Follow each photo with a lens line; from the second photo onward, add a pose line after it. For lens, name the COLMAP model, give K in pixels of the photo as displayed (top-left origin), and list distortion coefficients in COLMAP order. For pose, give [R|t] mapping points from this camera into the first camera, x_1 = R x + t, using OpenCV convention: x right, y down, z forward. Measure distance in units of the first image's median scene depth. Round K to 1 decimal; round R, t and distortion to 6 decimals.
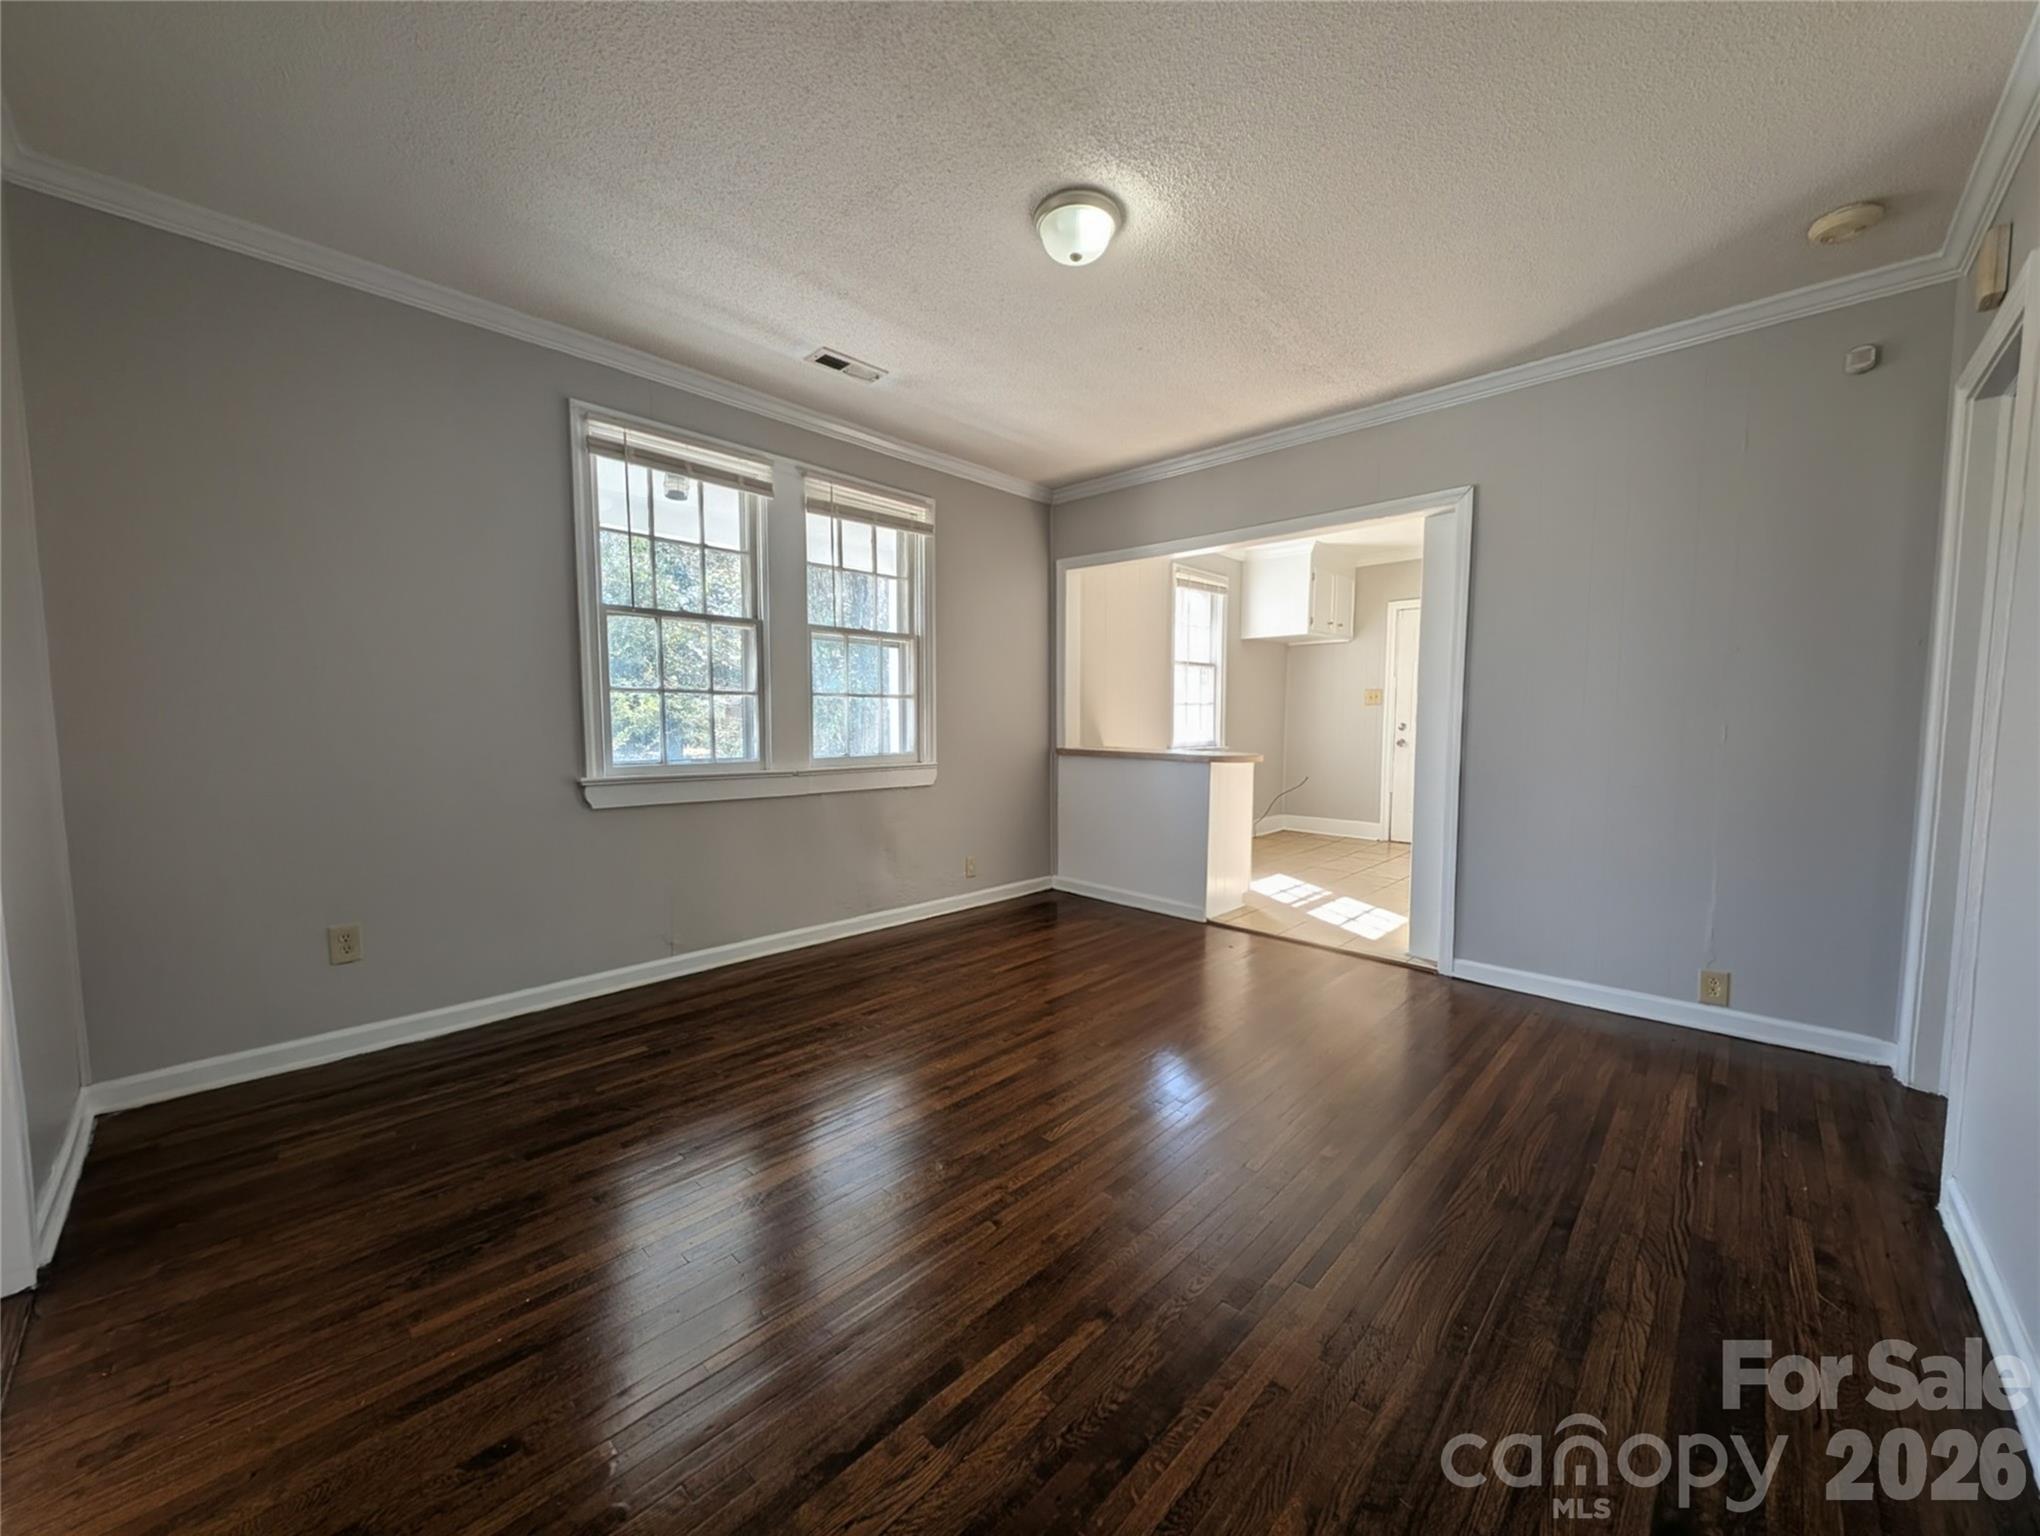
lens RADIAL K [[764.0, 0, 1022.2], [0, 764.0, 767.7], [0, 0, 1]] dist [-0.003452, -0.000369]
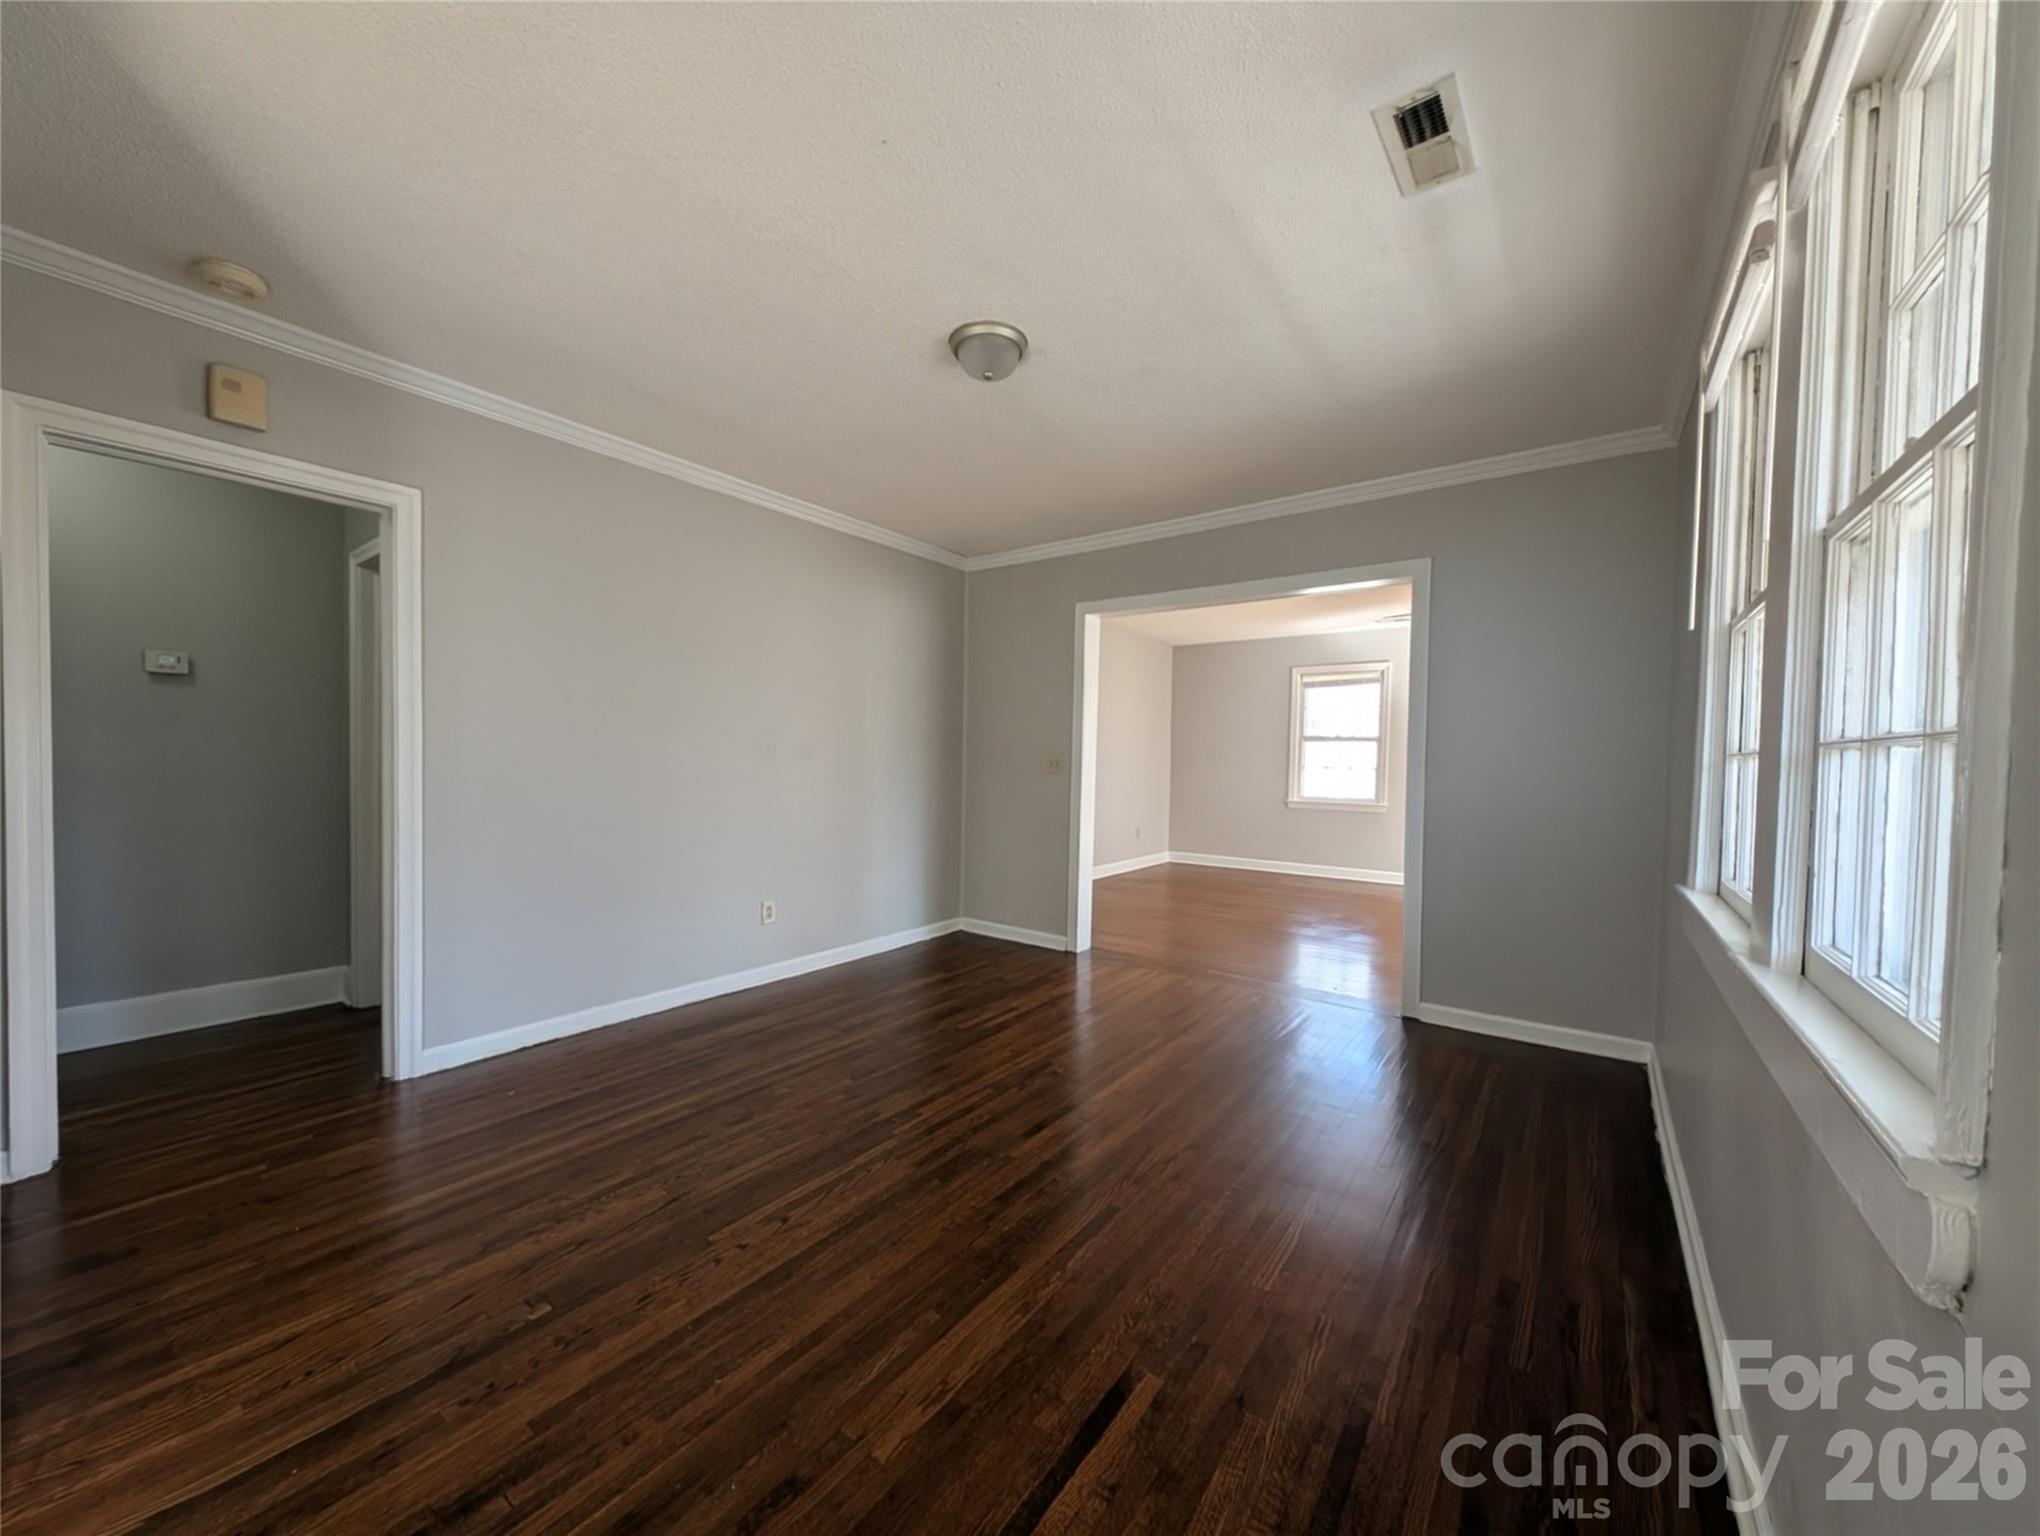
lens RADIAL K [[764.0, 0, 1015.8], [0, 764.0, 775.4], [0, 0, 1]] dist [-0.003452, -0.000369]
pose [[-0.992200, -0.023007, -0.122516, 0.154166], [-0.034195, 0.995354, 0.090011, -0.171148], [0.119876, 0.093498, -0.988376, 2.130868]]
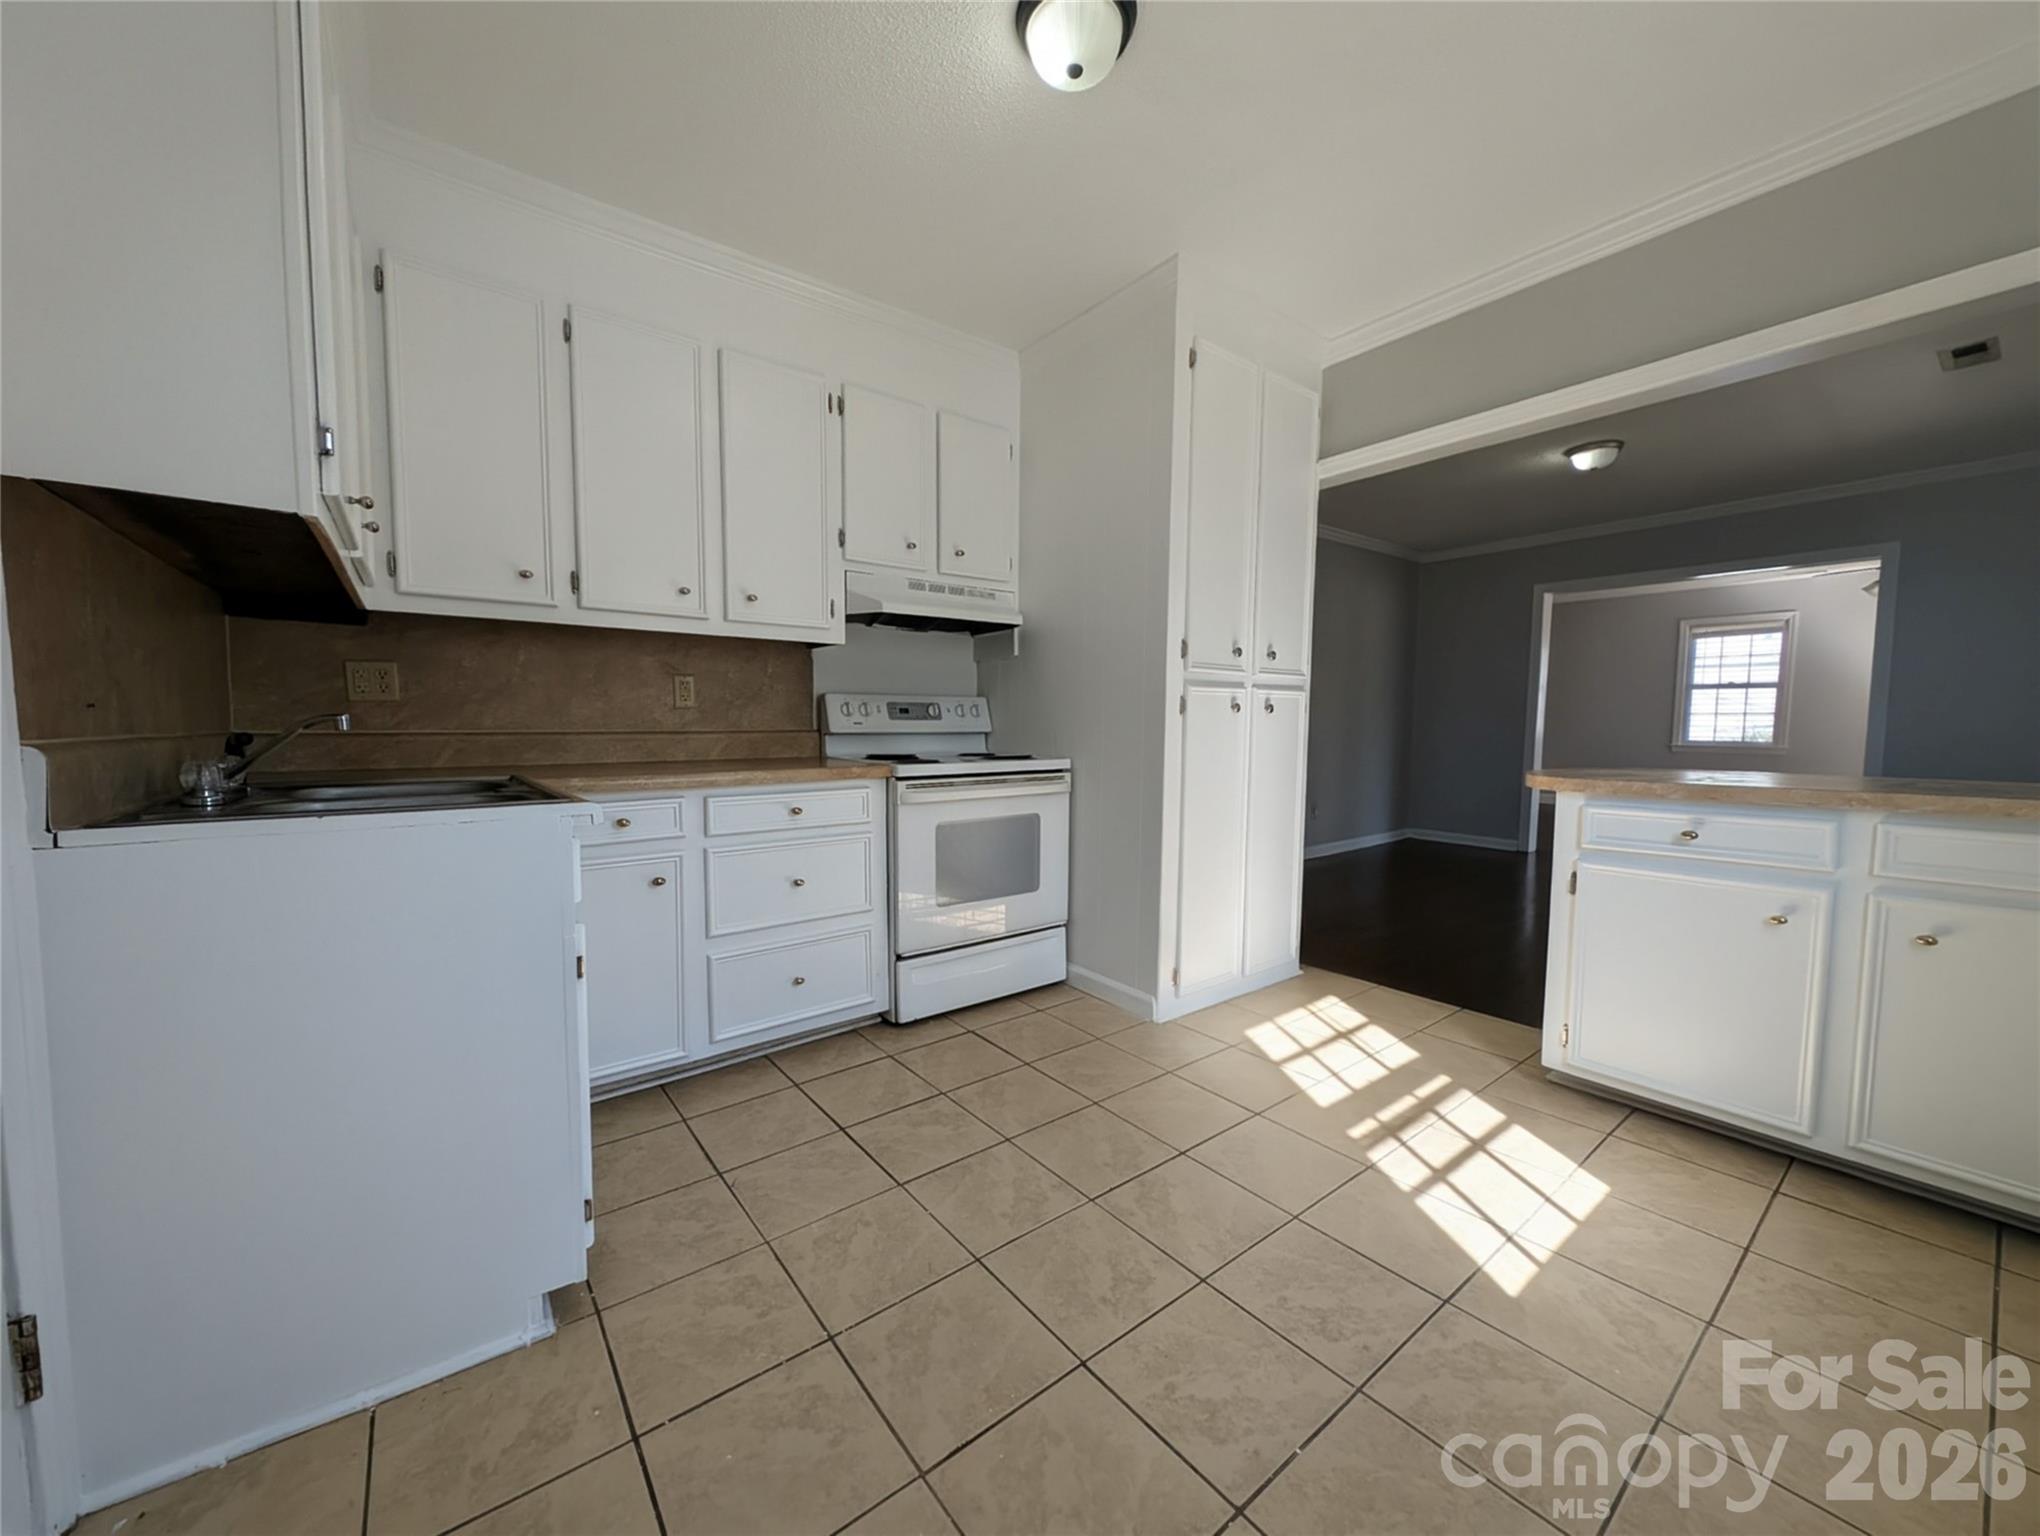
lens RADIAL K [[764.0, 0, 1024.5], [0, 764.0, 770.0], [0, 0, 1]] dist [-0.003452, -0.000369]
pose [[-0.988945, -0.018949, 0.147065, 1.240662], [0.001373, 0.990588, 0.136871, -0.179435], [-0.148274, 0.135559, -0.979611, 3.165750]]
